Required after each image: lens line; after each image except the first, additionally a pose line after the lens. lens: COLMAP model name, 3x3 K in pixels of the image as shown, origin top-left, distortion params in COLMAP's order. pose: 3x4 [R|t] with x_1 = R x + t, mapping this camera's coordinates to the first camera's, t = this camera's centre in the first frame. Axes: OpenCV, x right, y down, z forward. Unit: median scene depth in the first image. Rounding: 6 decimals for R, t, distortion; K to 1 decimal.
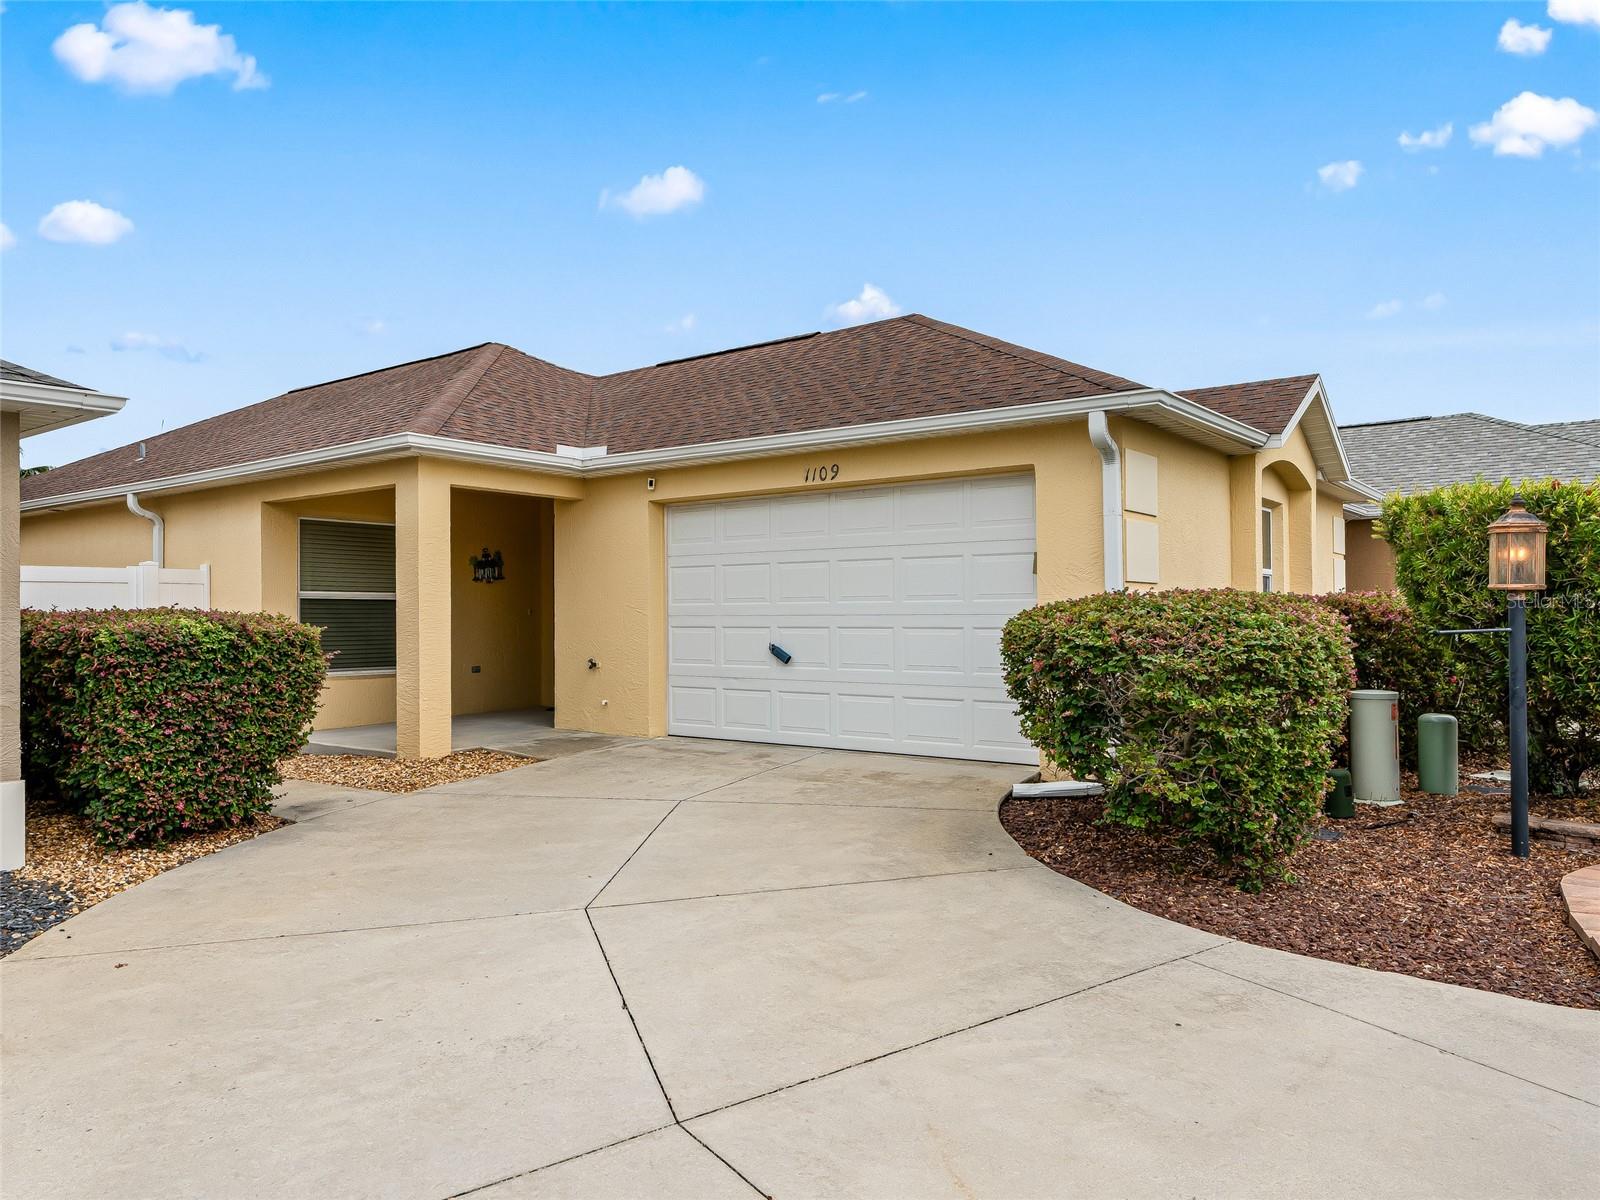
lens RADIAL K [[1118.9, 0, 799.0], [0, 1118.9, 597.3], [0, 0, 1]] dist [0.001532, -0.000299]
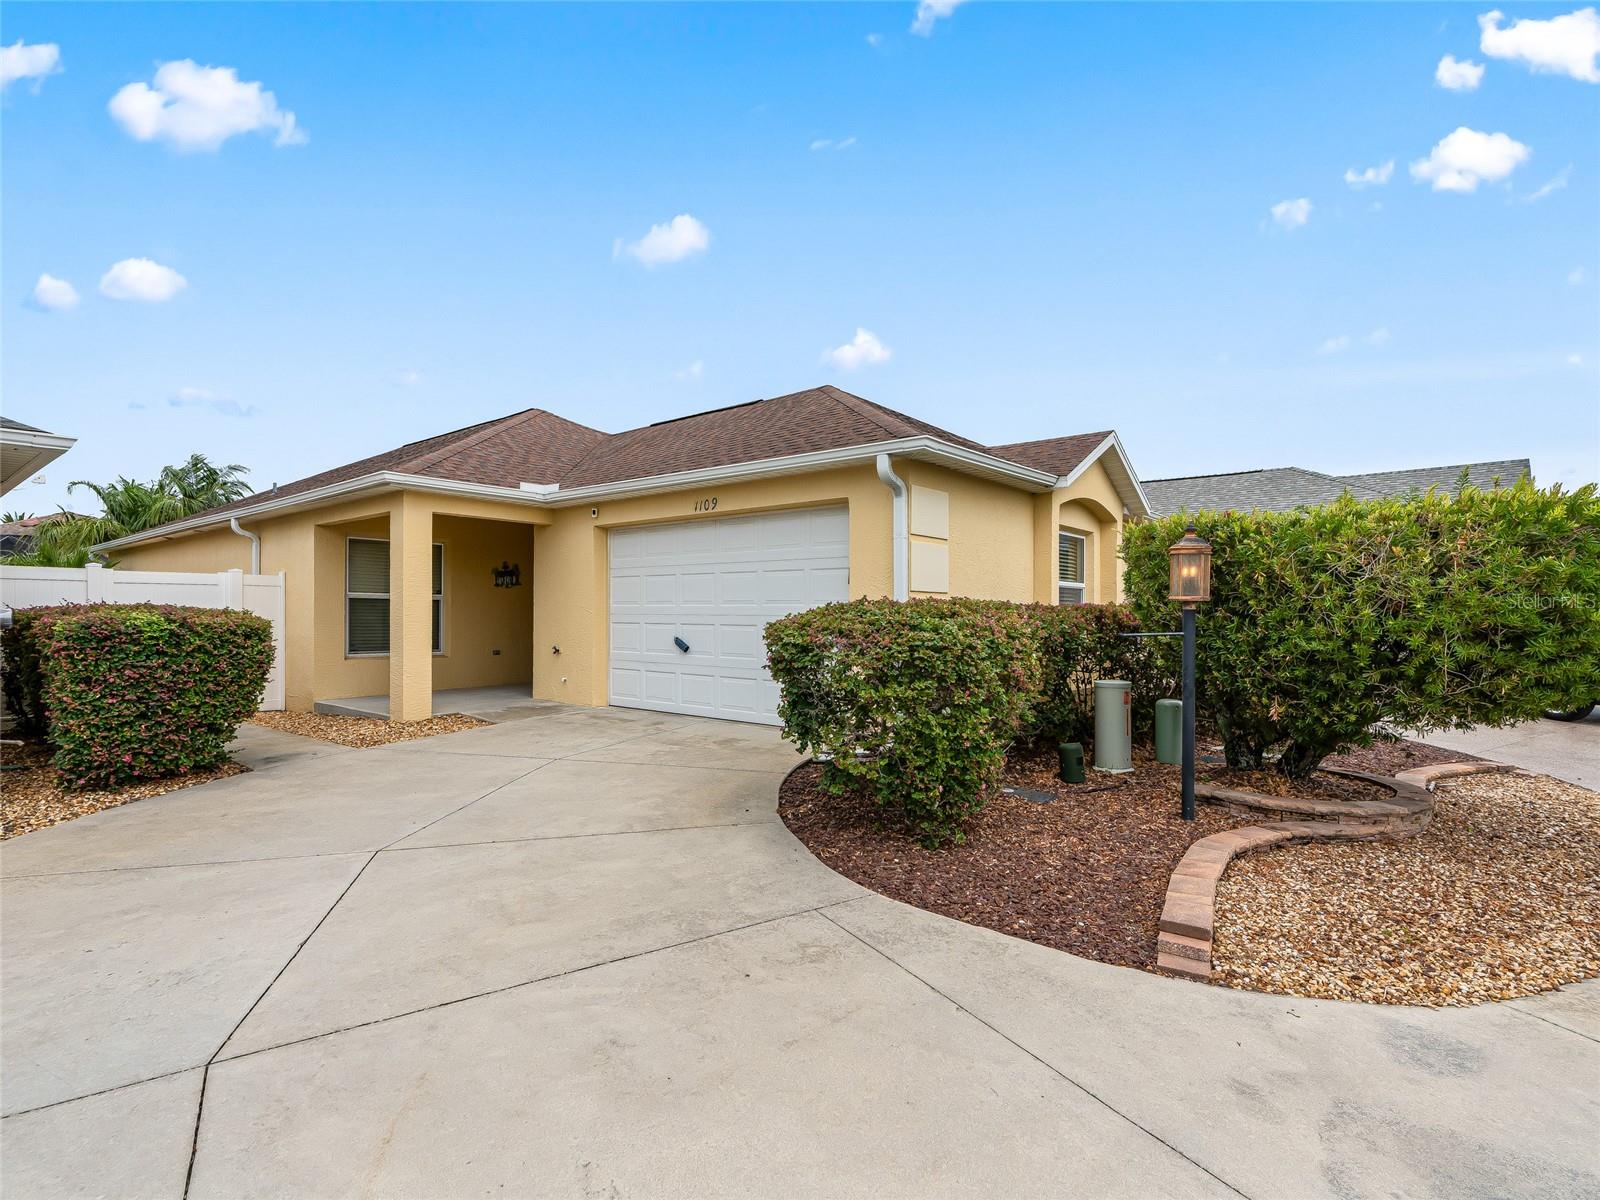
lens RADIAL K [[817.1, 0, 799.2], [0, 817.1, 607.7], [0, 0, 1]] dist [-0.016382, 0.011219]
pose [[0.999307, 0.010941, -0.035575, 0.243613], [-0.010643, 0.999907, 0.008566, -0.002568], [0.035665, -0.008182, 0.999330, 0.097452]]
